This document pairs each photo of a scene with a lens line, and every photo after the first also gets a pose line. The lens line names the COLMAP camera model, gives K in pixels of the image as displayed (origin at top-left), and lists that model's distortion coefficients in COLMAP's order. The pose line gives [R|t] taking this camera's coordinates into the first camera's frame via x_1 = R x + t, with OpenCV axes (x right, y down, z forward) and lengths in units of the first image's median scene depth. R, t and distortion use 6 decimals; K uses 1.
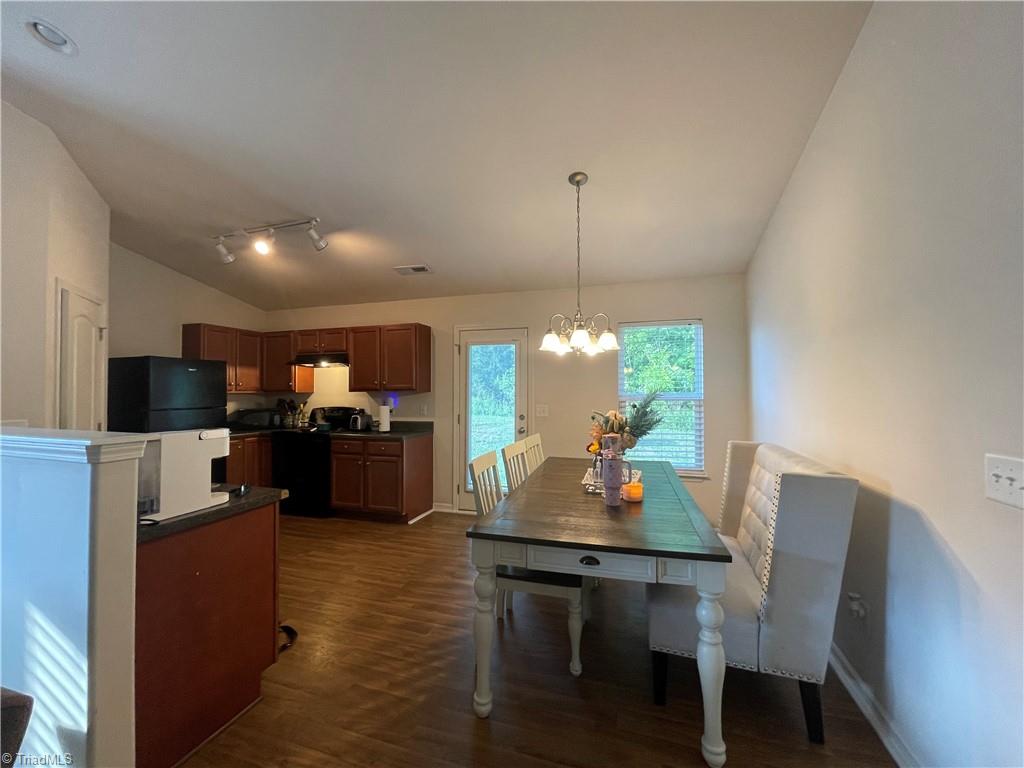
lens RADIAL K [[412.4, 0, 512.0], [0, 412.4, 384.0], [0, 0, 1]] dist [-0.002733, -0.000180]
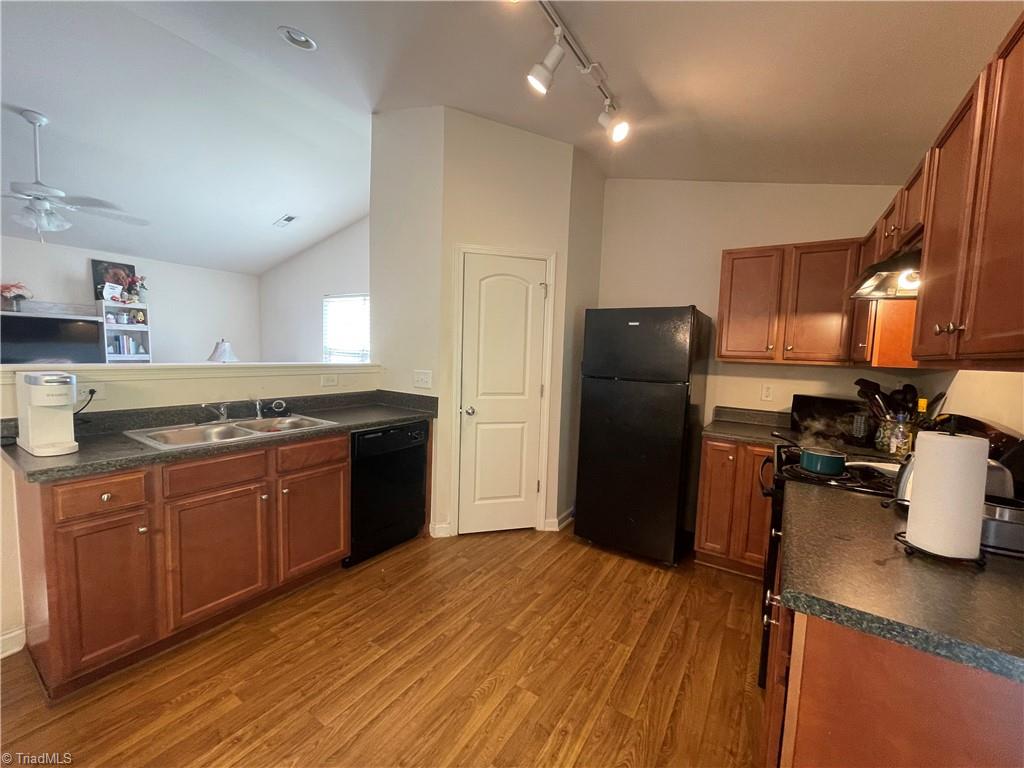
lens RADIAL K [[412.4, 0, 512.0], [0, 412.4, 384.0], [0, 0, 1]] dist [-0.002733, -0.000180]
pose [[-0.266718, 0.068518, -0.961336, -0.040794], [-0.020838, 0.996827, 0.076829, 0.014023], [0.963549, 0.040524, -0.264444, 0.812806]]
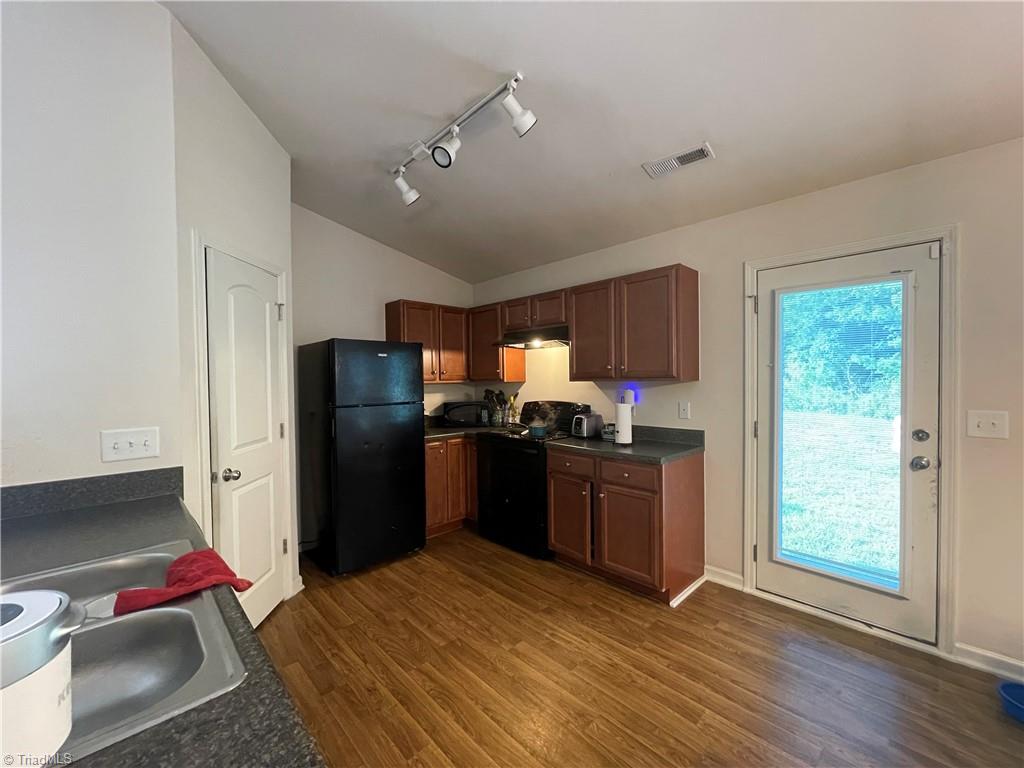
lens RADIAL K [[412.4, 0, 512.0], [0, 412.4, 384.0], [0, 0, 1]] dist [-0.002733, -0.000180]
pose [[0.879100, -0.000150, -0.476638, -0.152351], [0.017665, 0.999323, 0.032267, -0.000401], [0.476311, -0.036786, 0.878507, 0.348448]]
